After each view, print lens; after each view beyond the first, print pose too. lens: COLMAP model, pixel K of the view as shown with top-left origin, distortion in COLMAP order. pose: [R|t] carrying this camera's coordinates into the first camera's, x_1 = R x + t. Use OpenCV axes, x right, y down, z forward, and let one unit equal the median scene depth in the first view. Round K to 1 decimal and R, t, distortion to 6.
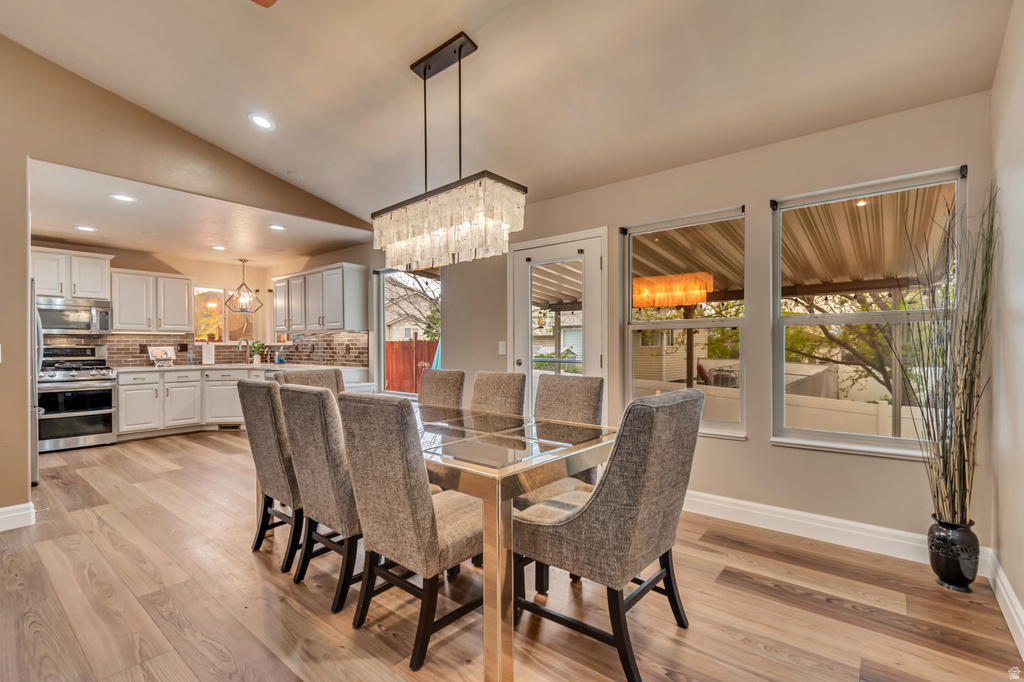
lens RADIAL K [[457.5, 0, 513.7], [0, 457.5, 343.7], [0, 0, 1]] dist [0.001375, -0.000773]
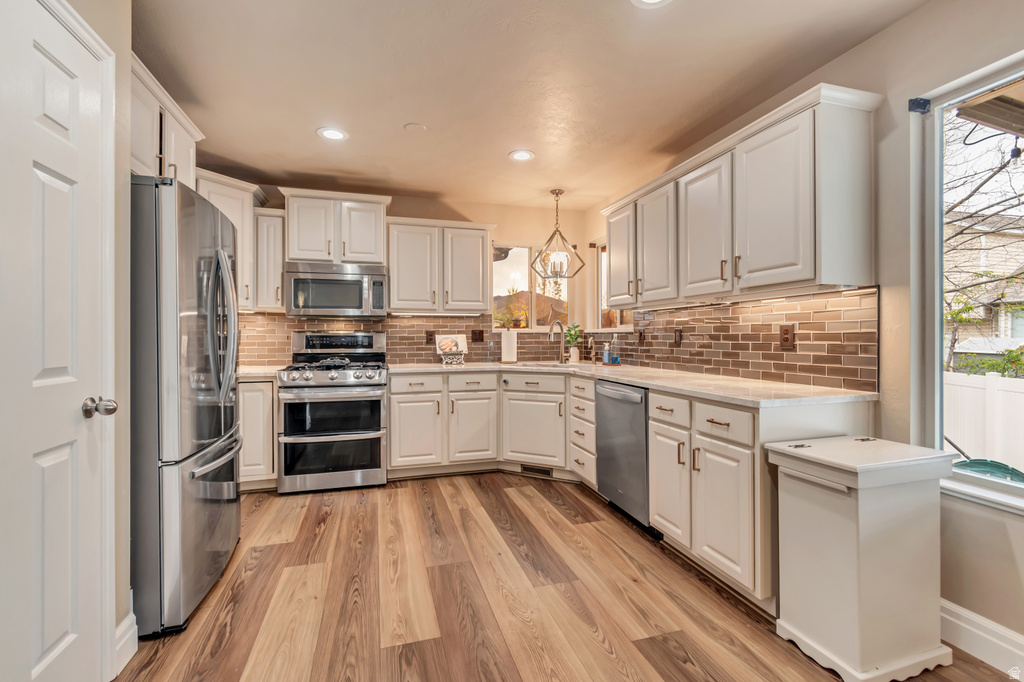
lens RADIAL K [[457.5, 0, 513.7], [0, 457.5, 343.7], [0, 0, 1]] dist [0.001375, -0.000773]
pose [[0.821735, 0.009898, -0.569784, -0.317695], [0.000821, 0.999828, 0.018552, 0.007970], [0.569869, -0.015713, 0.821585, 0.511158]]
